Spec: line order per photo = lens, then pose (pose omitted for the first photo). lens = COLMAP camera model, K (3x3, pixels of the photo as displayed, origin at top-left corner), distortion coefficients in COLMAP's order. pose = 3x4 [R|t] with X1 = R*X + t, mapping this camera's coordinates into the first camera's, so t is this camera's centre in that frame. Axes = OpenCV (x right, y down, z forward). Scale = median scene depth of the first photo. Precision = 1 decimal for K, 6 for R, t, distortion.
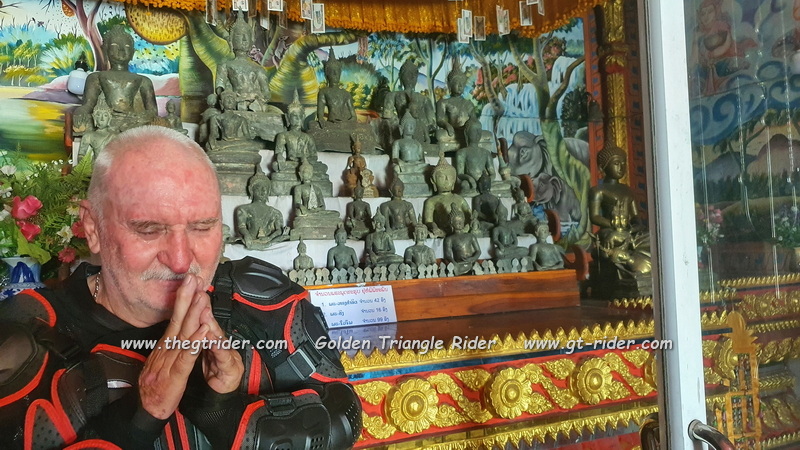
lens RADIAL K [[570.4, 0, 400.0], [0, 570.4, 225.0], [0, 0, 1]] dist [0.072821, -0.088836]
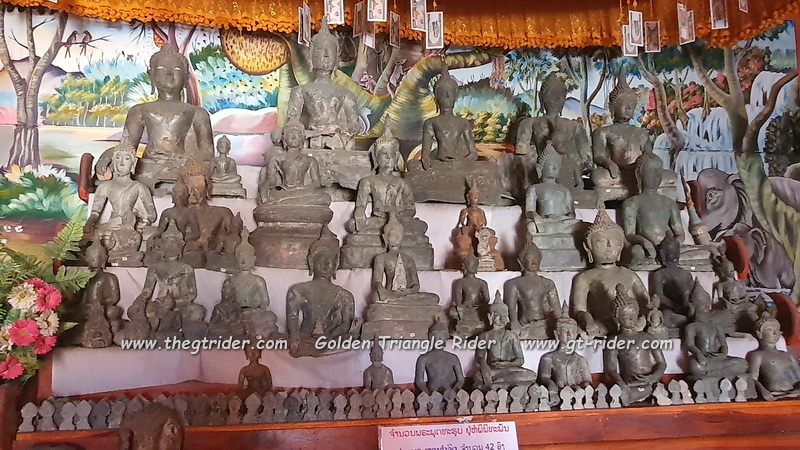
lens RADIAL K [[616.5, 0, 400.0], [0, 616.5, 225.0], [0, 0, 1]] dist [0.010114, -0.037154]
pose [[0.971685, 0.011679, -0.235989, 0.014562], [-0.028452, 0.997293, -0.067796, -0.044830], [0.234559, 0.072591, 0.969388, 0.236314]]
